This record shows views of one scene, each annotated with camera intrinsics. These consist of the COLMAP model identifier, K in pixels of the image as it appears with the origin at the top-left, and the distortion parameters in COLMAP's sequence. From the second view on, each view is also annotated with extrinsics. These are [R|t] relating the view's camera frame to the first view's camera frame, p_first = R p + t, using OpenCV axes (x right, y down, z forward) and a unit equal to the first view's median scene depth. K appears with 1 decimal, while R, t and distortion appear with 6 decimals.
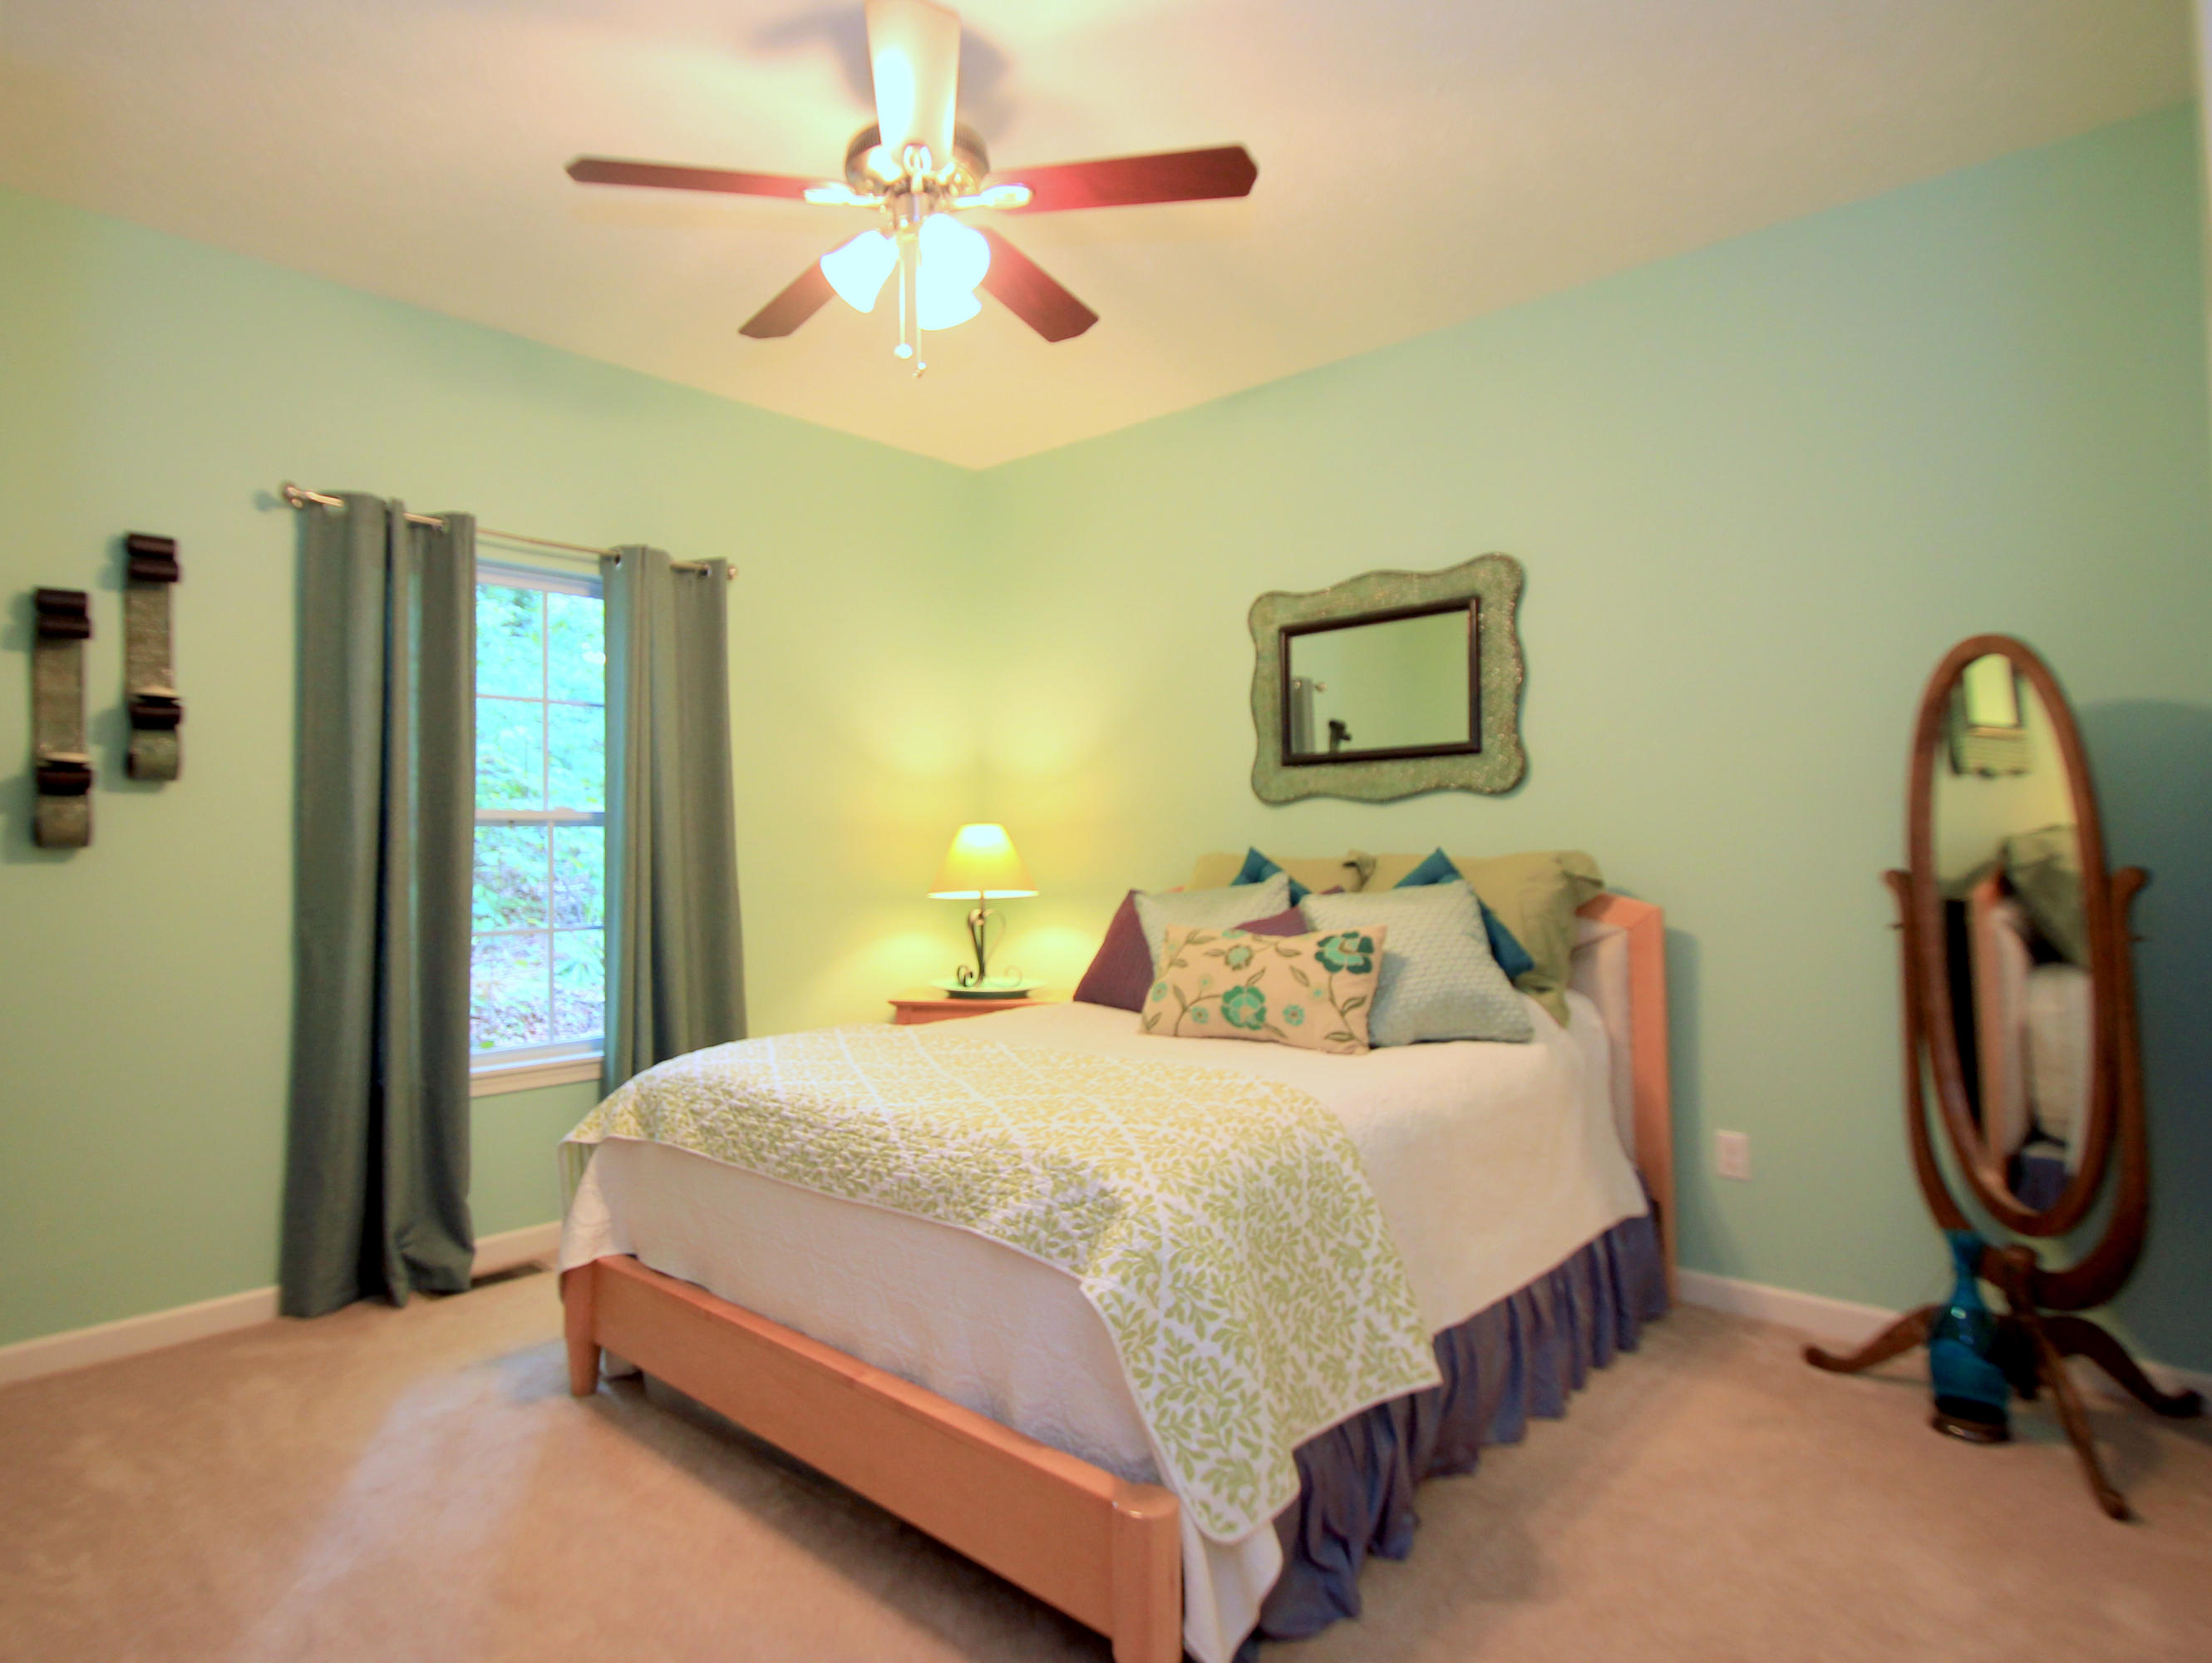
lens RADIAL K [[1357.8, 0, 1102.0], [0, 1357.8, 833.8], [0, 0, 1]] dist [-0.009753, -0.000337]
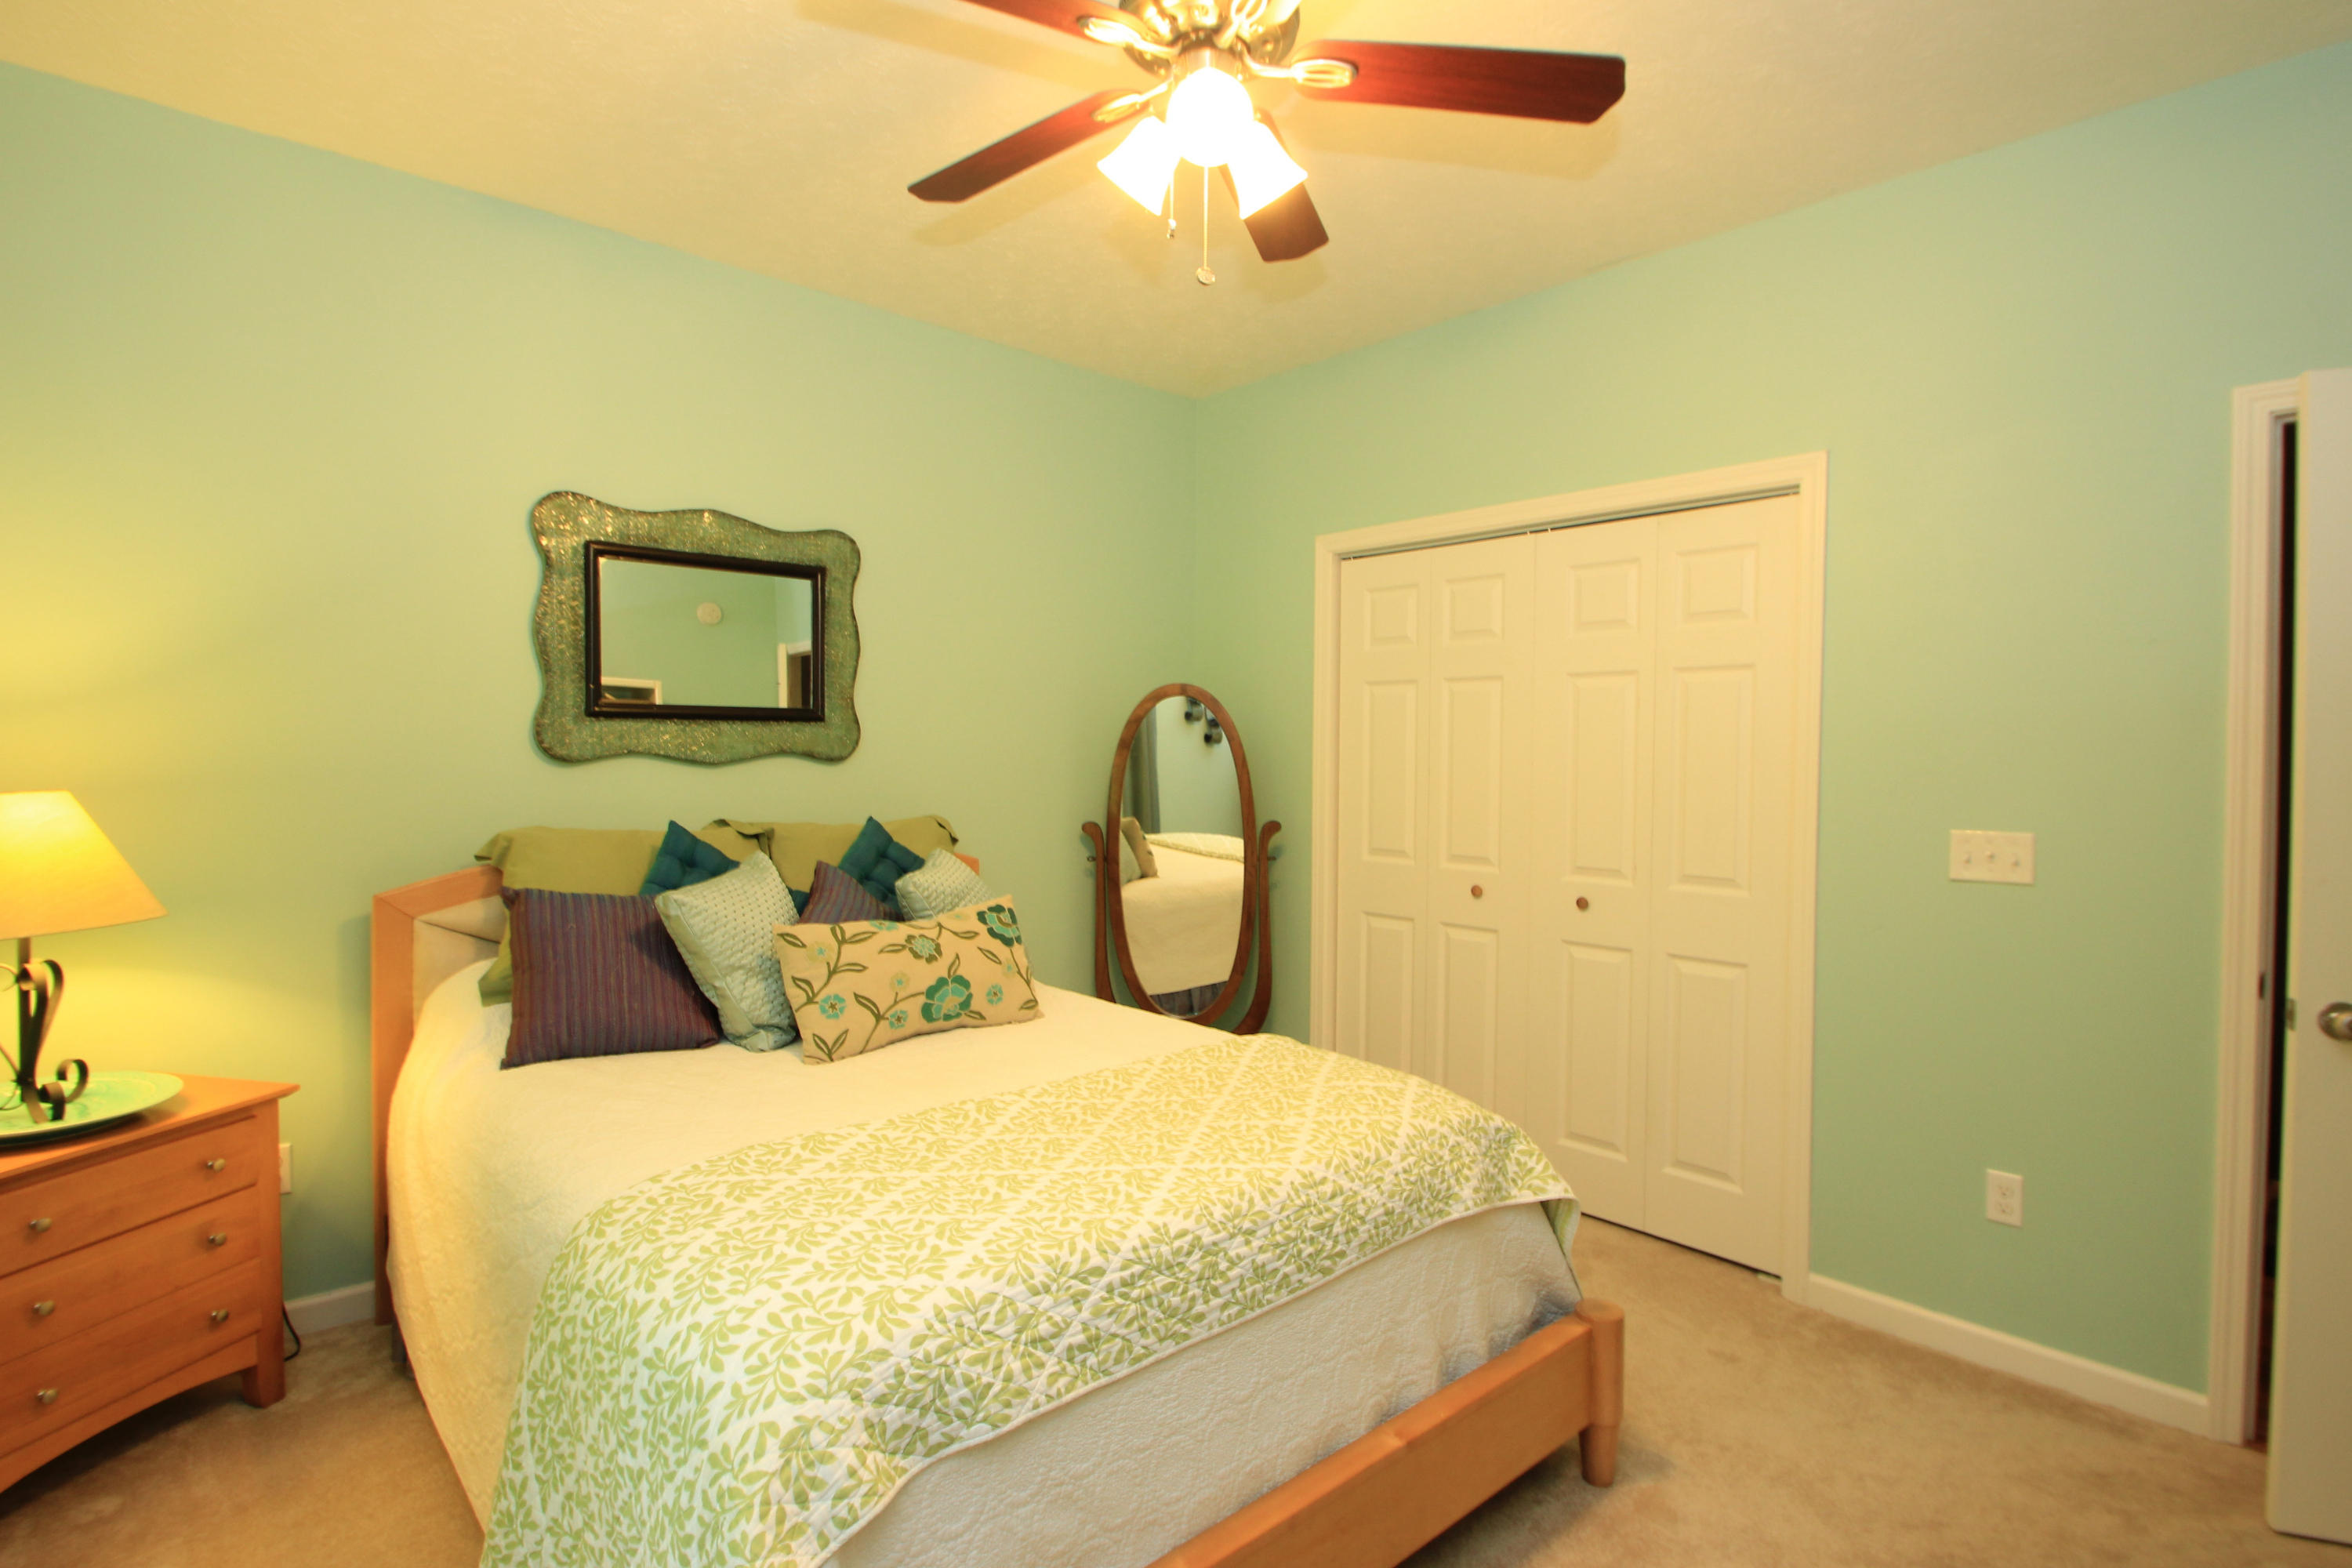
lens RADIAL K [[1165.0, 0, 1170.8], [0, 1165.0, 780.7], [0, 0, 1]] dist [-0.001468, 0.000081]
pose [[0.067165, -0.014006, 0.997644, -0.699463], [-0.026516, 0.999523, 0.015818, -0.041699], [-0.997390, -0.027516, 0.066761, 0.801820]]
